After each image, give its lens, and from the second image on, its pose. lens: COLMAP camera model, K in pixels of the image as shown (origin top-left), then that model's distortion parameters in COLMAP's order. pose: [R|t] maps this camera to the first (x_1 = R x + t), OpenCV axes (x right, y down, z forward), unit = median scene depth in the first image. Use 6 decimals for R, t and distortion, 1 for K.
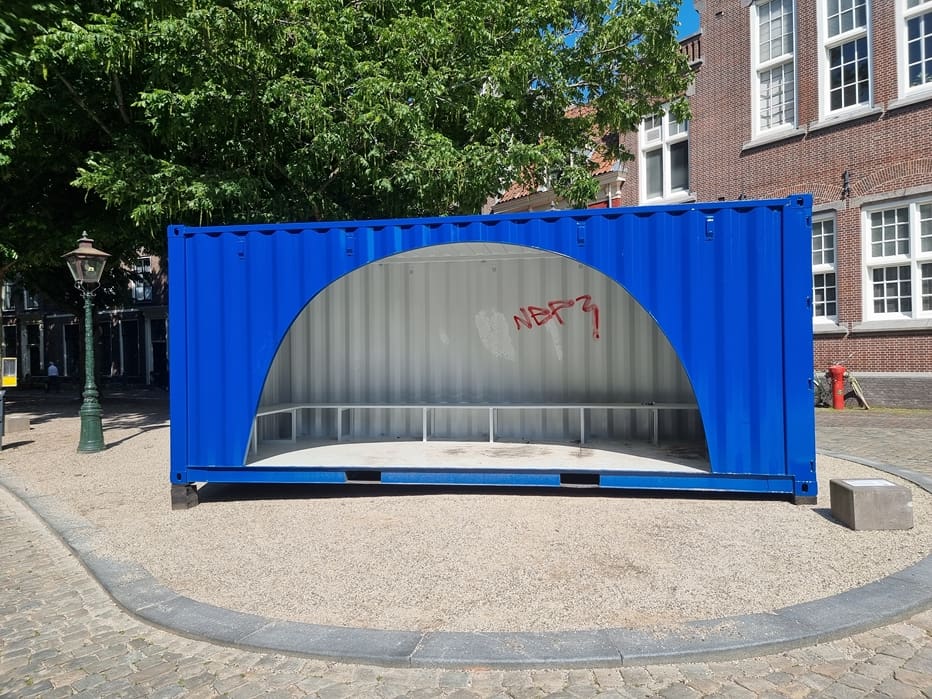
lens RADIAL K [[649.4, 0, 473.6], [0, 649.4, 353.7], [0, 0, 1]] dist [0.060461, -0.048043]
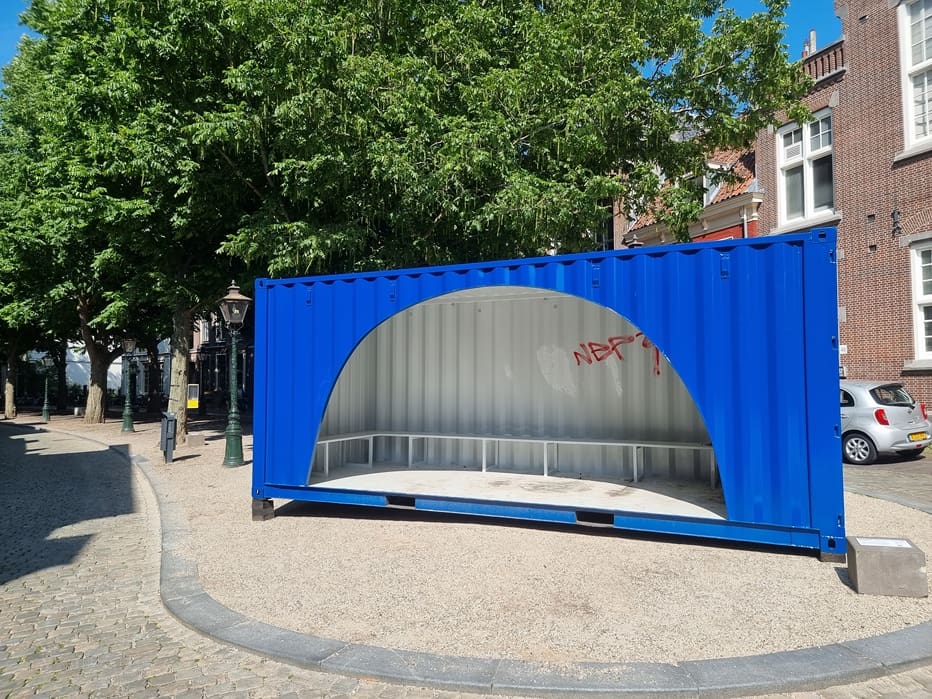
lens RADIAL K [[649.4, 0, 463.9], [0, 649.4, 350.9], [0, 0, 1]] dist [0.060461, -0.048043]
pose [[0.963372, -0.001972, -0.268160, 0.173150], [-0.010179, 0.998984, -0.043913, -0.013198], [0.267974, 0.045034, 0.962373, -0.025608]]
